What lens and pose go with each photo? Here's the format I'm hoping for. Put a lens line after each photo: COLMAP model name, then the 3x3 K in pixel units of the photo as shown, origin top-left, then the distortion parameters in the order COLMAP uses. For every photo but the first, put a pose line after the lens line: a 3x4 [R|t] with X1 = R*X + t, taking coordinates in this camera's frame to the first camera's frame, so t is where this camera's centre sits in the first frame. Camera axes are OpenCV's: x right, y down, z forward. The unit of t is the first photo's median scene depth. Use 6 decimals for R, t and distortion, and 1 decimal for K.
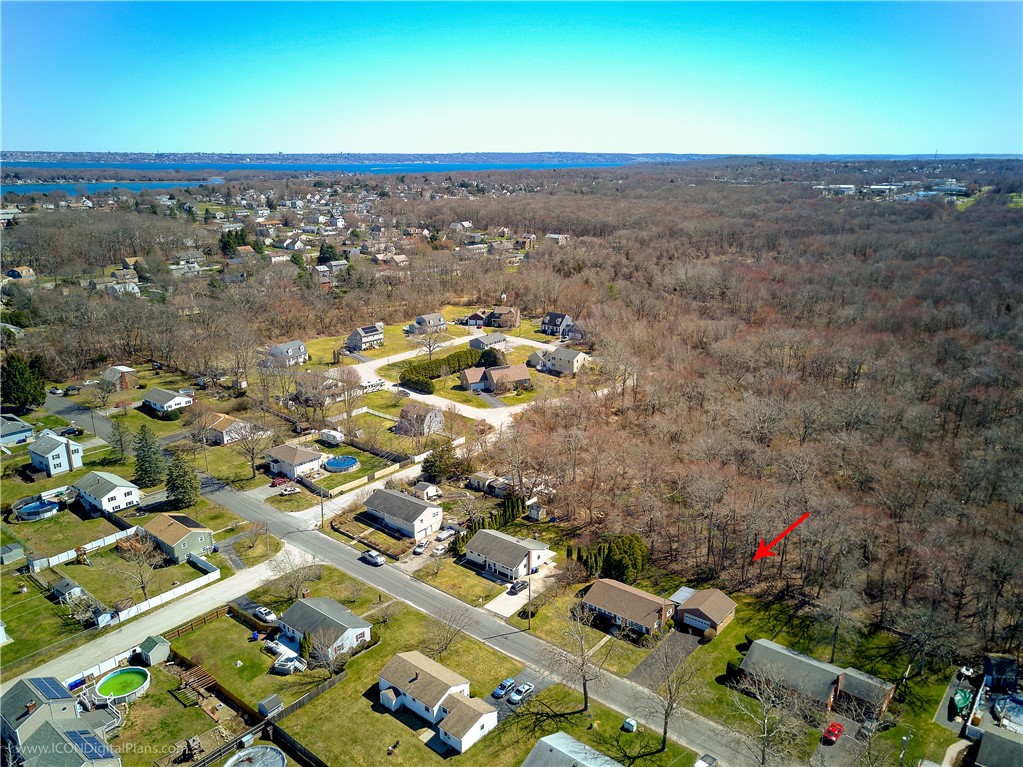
lens RADIAL K [[777.5, 0, 511.5], [0, 777.5, 383.5], [0, 0, 1]] dist [0.010208, 0.000345]
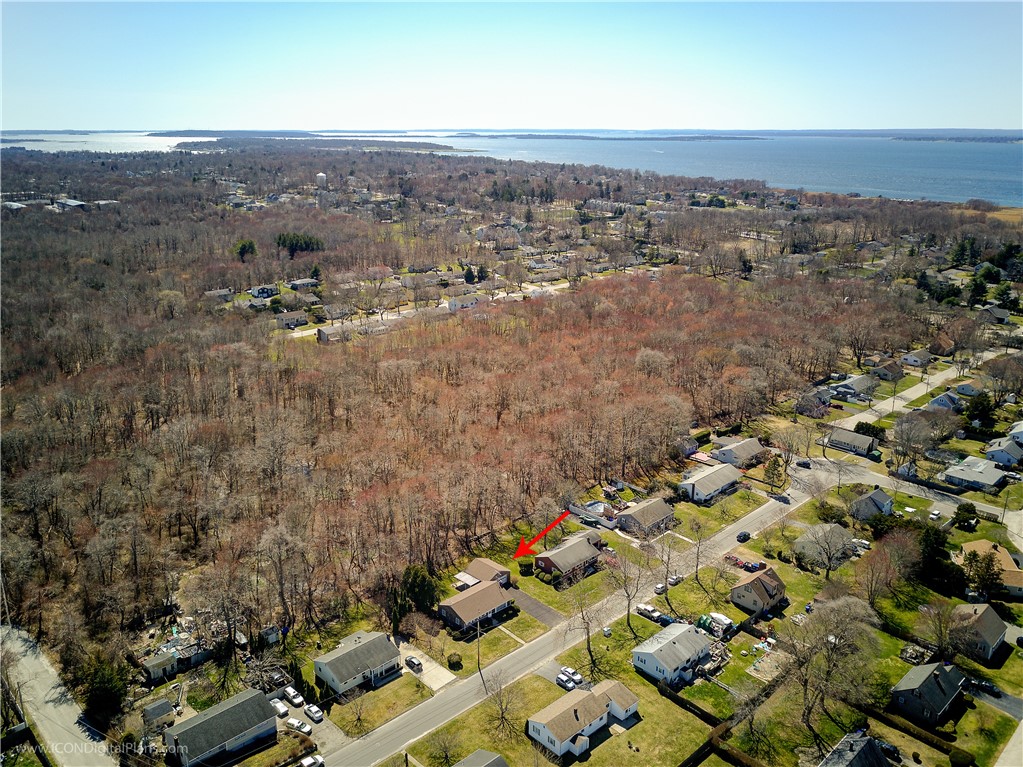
lens RADIAL K [[807.2, 0, 503.1], [0, 807.2, 382.8], [0, 0, 1]] dist [-0.002937, -0.006898]
pose [[0.133764, -0.288823, 0.947992, -0.800489], [0.277873, 0.929146, 0.243873, -0.282219], [-0.951259, 0.230800, 0.204542, 0.531306]]
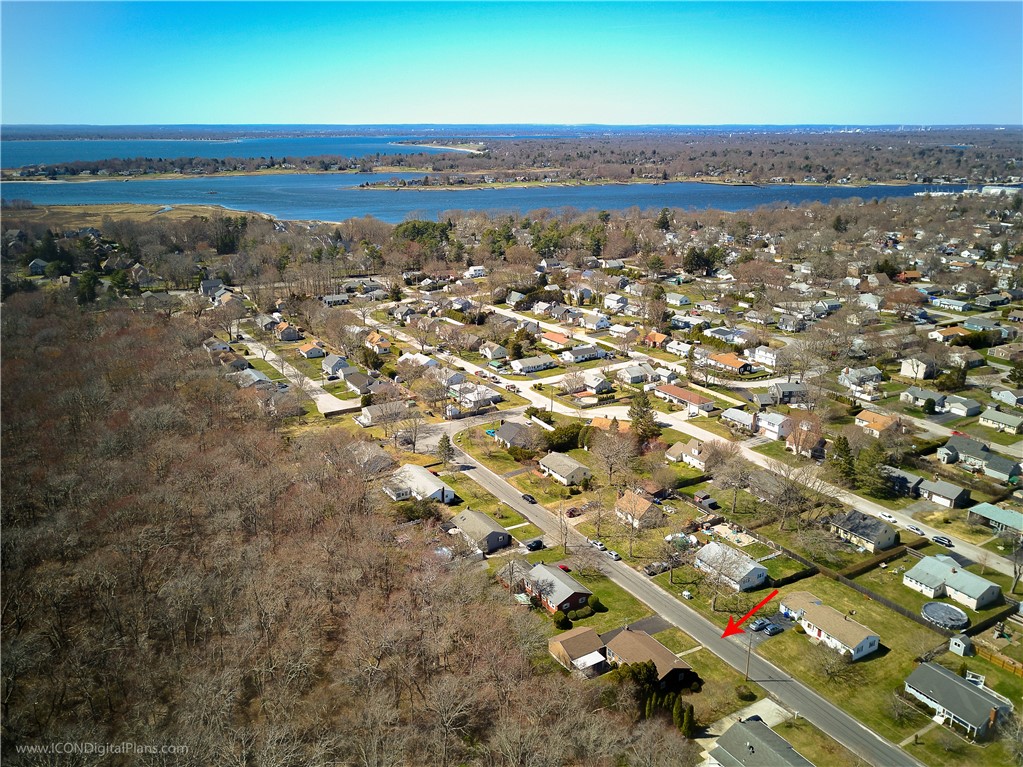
lens RADIAL K [[807.2, 0, 503.1], [0, 807.2, 382.8], [0, 0, 1]] dist [-0.002937, -0.006898]
pose [[-0.939556, -0.095577, 0.328786, 0.010353], [0.102537, 0.837639, 0.536514, -0.534787], [-0.326682, 0.537798, -0.777208, 1.454275]]
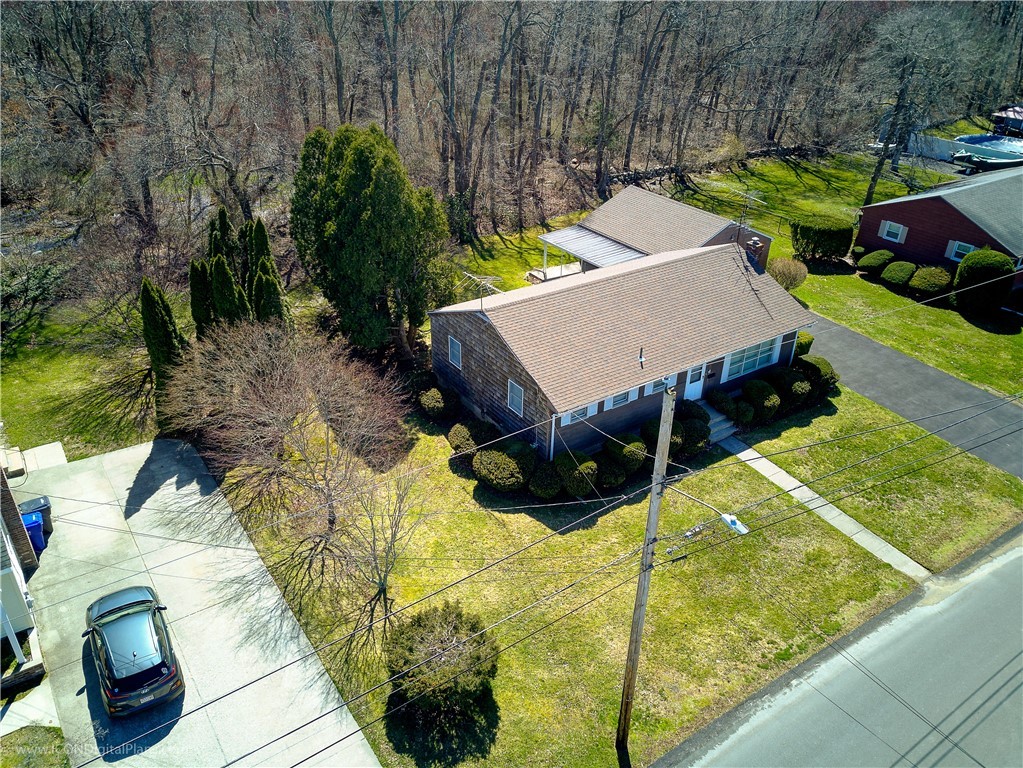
lens RADIAL K [[798.2, 0, 532.2], [0, 798.2, 405.9], [0, 0, 1]] dist [0.010116, -0.002621]
pose [[0.277810, -0.487150, 0.827953, -0.060286], [0.235458, 0.870120, 0.432955, 0.164656], [-0.931333, 0.074669, 0.356431, 0.803088]]
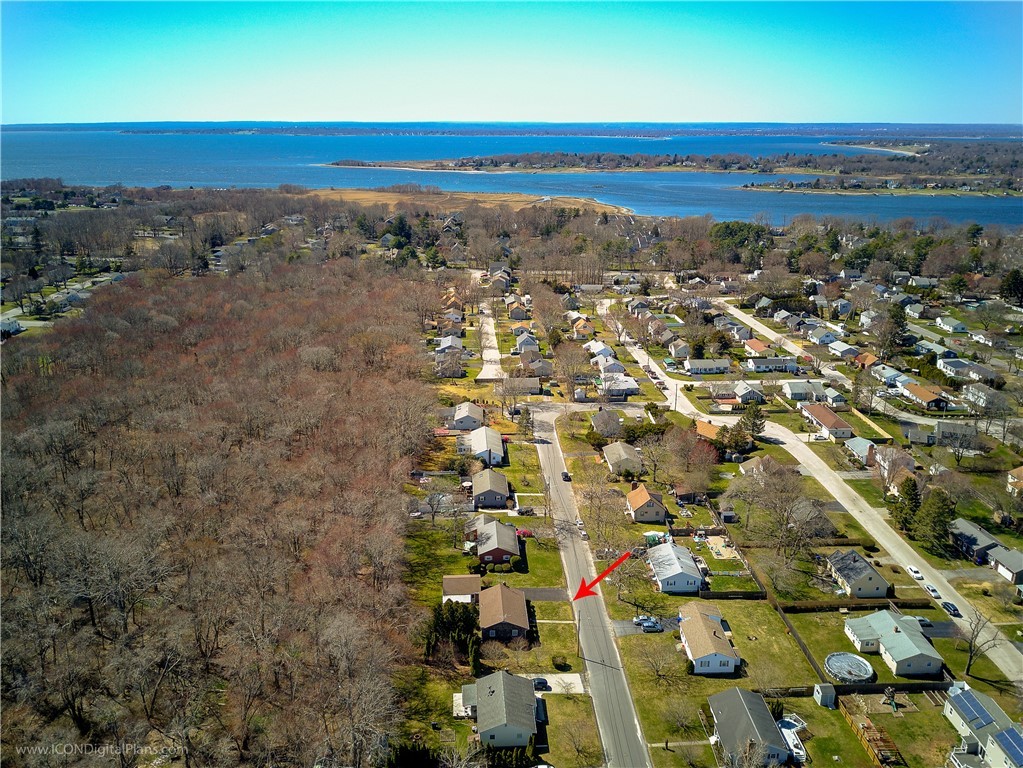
lens RADIAL K [[825.2, 0, 511.5], [0, 825.2, 384.0], [0, 0, 1]] dist [-0.009181, -0.010275]
pose [[-0.666504, -0.219297, 0.712518, -0.549861], [0.207895, 0.863167, 0.460133, -0.474760], [-0.715927, 0.454810, -0.529714, 1.261011]]
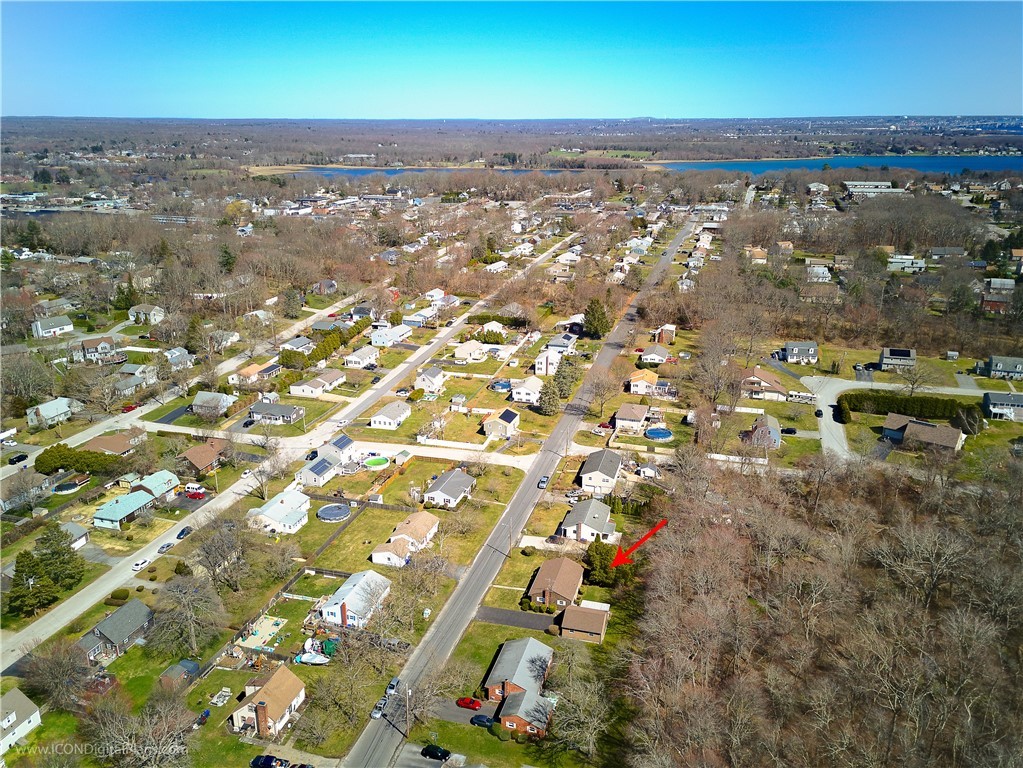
lens RADIAL K [[775.1, 0, 511.5], [0, 775.1, 384.0], [0, 0, 1]] dist [0.038946, -0.004063]
pose [[0.402313, 0.291642, -0.867807, 0.915117], [-0.260584, 0.945173, 0.196836, -0.190720], [0.877633, 0.146947, 0.456252, 0.292159]]
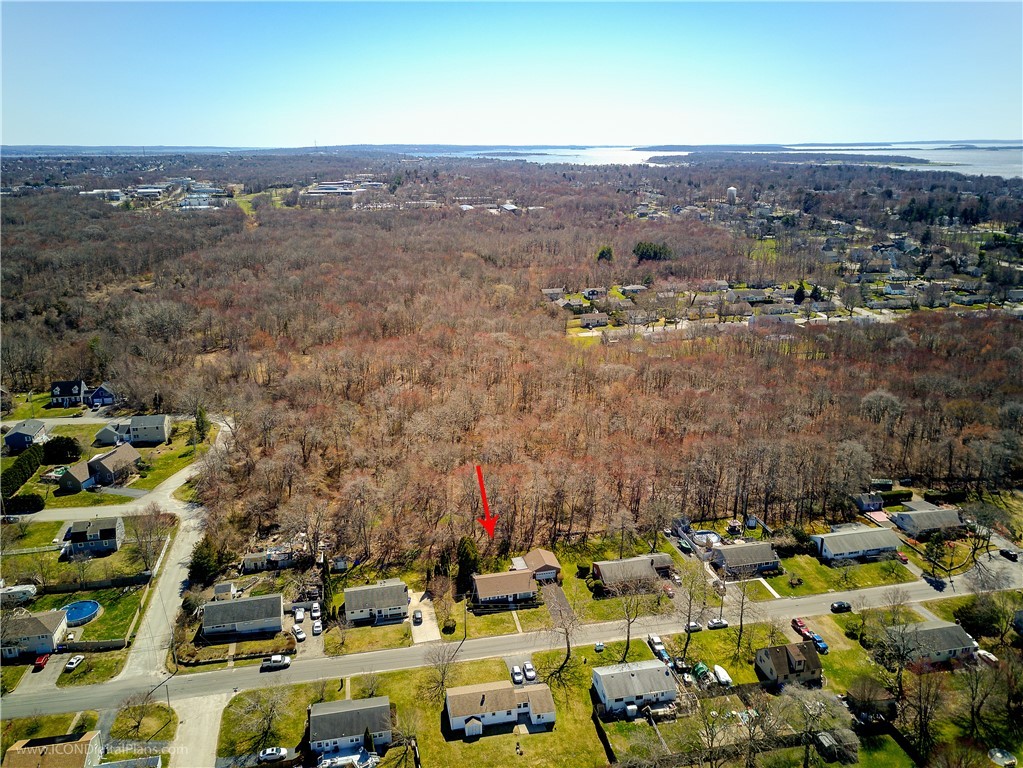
lens RADIAL K [[775.1, 0, 511.5], [0, 775.1, 384.0], [0, 0, 1]] dist [0.038946, -0.004063]
pose [[0.621073, -0.223721, 0.751144, -0.638555], [0.219089, 0.969745, 0.107678, -0.155513], [-0.752508, 0.097691, 0.651297, 0.091877]]
